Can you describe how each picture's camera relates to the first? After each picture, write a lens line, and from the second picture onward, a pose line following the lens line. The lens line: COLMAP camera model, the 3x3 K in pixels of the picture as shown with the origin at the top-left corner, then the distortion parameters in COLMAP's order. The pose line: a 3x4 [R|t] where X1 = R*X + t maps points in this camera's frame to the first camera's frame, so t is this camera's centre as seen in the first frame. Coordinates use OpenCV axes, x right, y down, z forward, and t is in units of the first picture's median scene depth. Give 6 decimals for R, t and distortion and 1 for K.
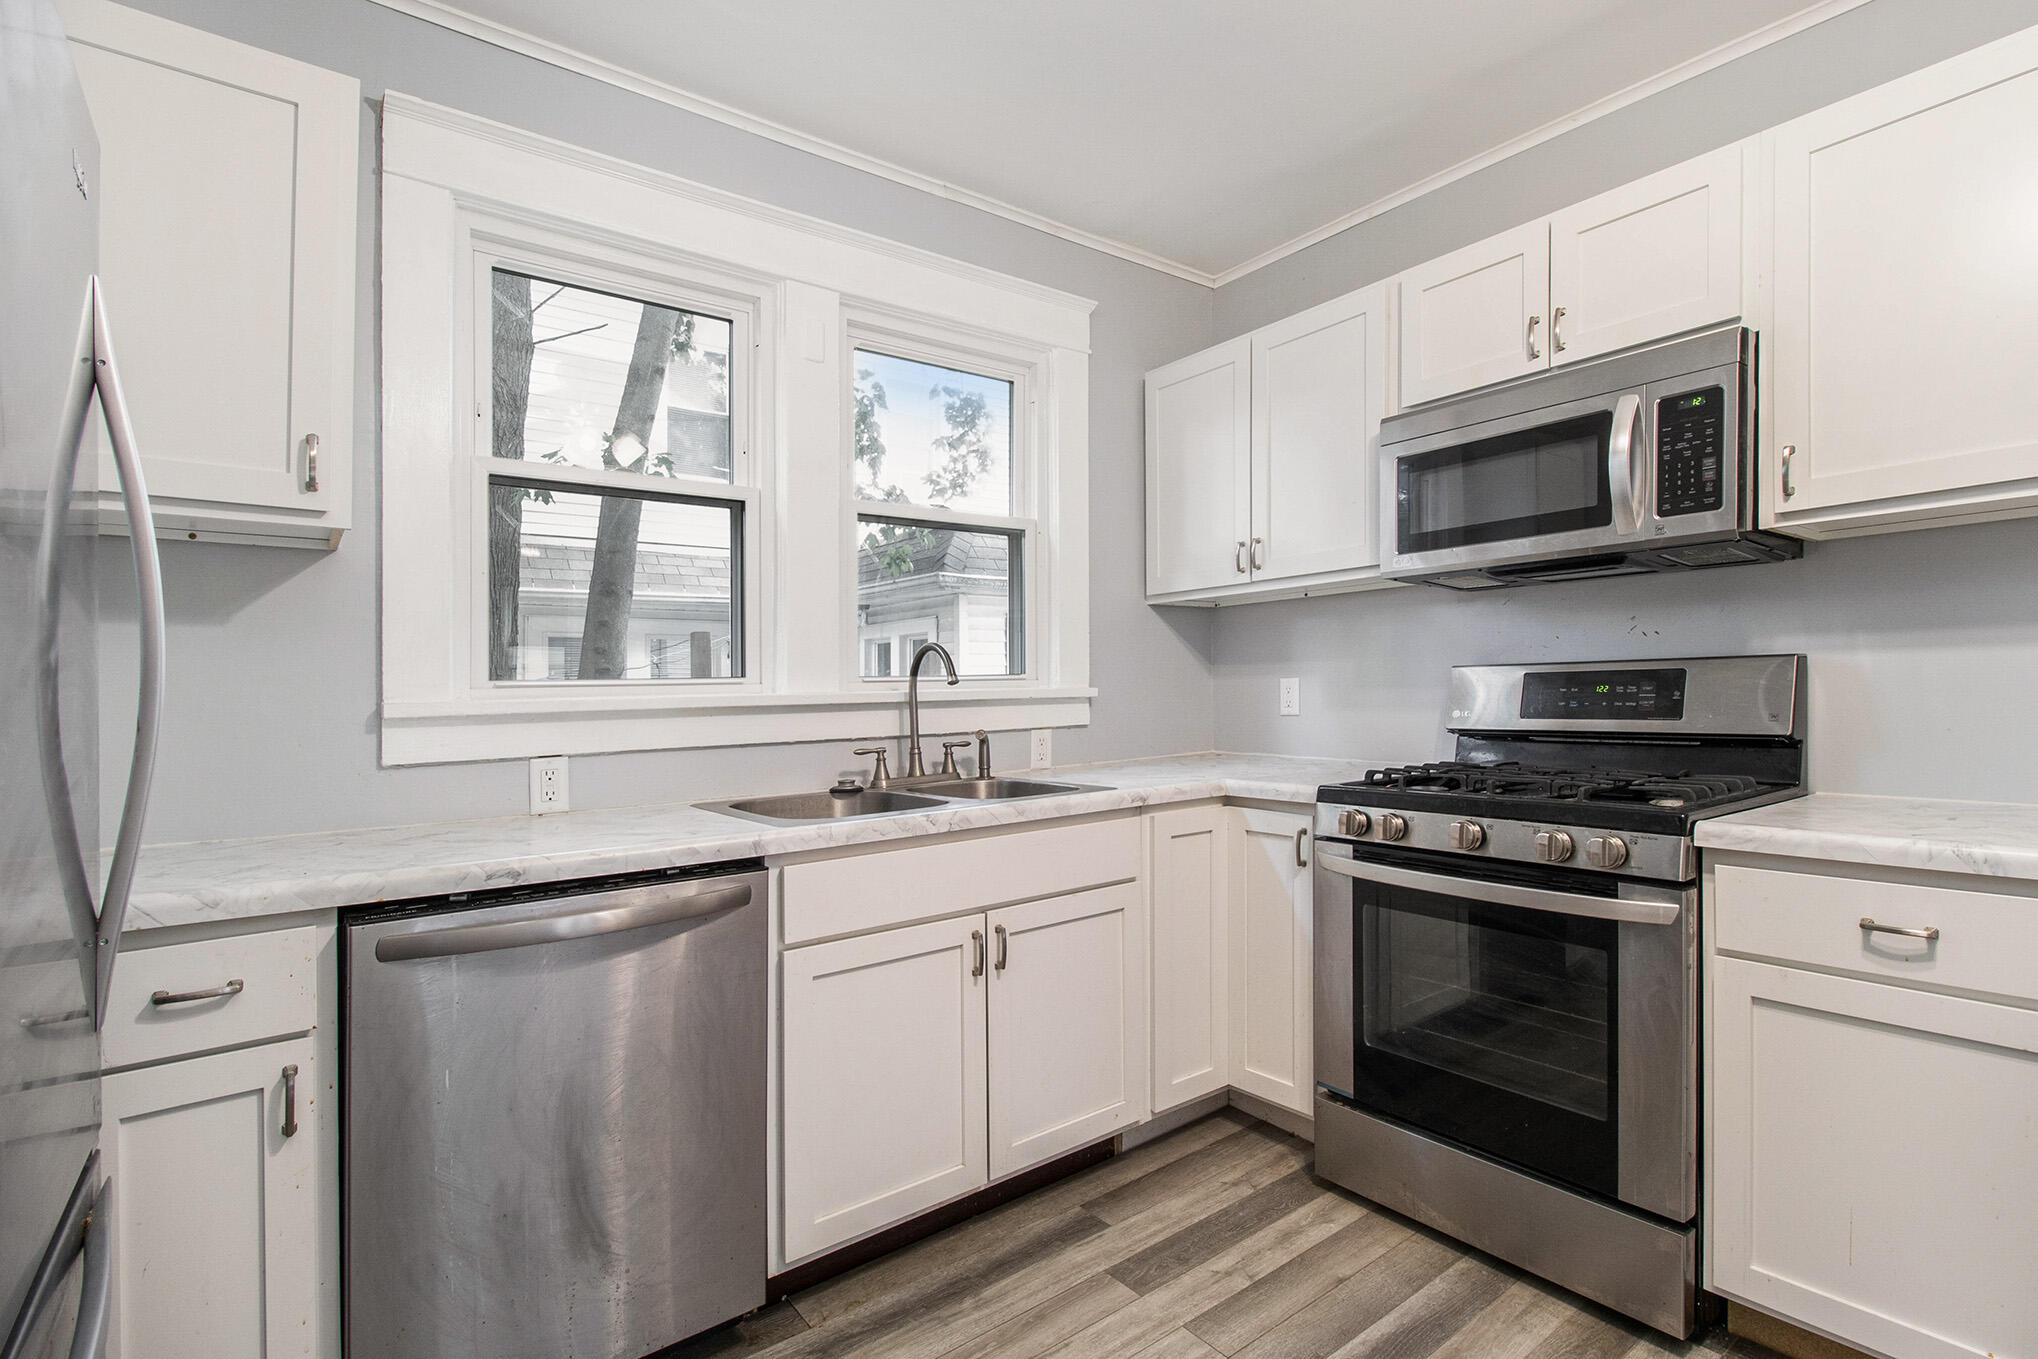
lens RADIAL K [[970.2, 0, 1019.0], [0, 970.2, 679.5], [0, 0, 1]] dist [0.004633, -0.000007]
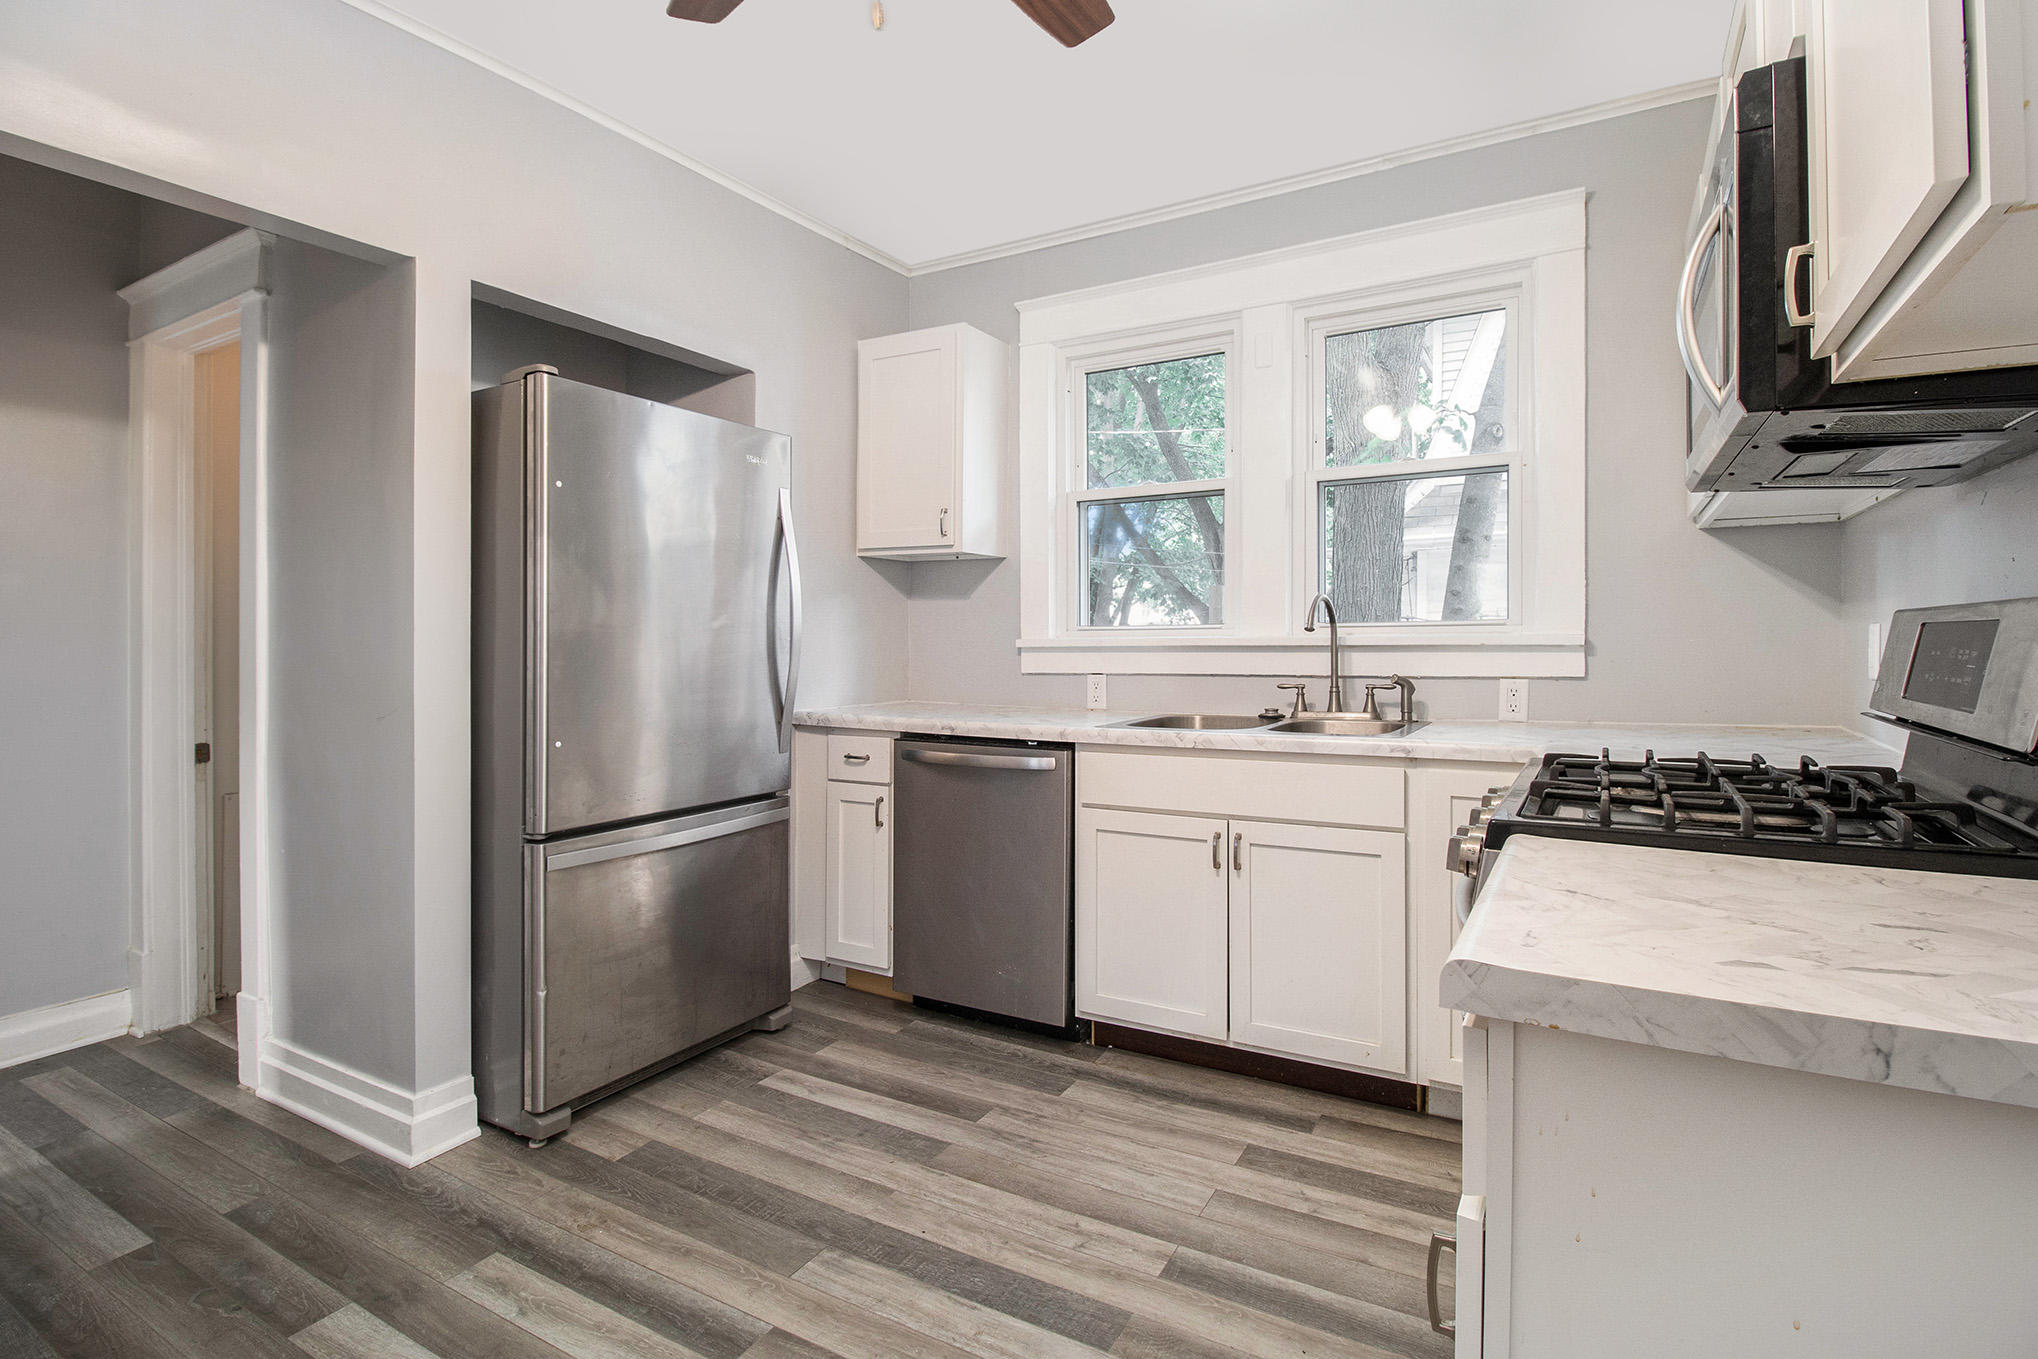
lens RADIAL K [[969.9, 0, 1024.5], [0, 969.9, 616.7], [0, 0, 1]] dist [-0.002534, -0.000523]
pose [[0.371262, -0.002772, -0.928524, 1.006929], [0.008384, 0.999965, 0.000367, -0.017457], [0.928490, -0.007921, 0.371272, 0.315549]]
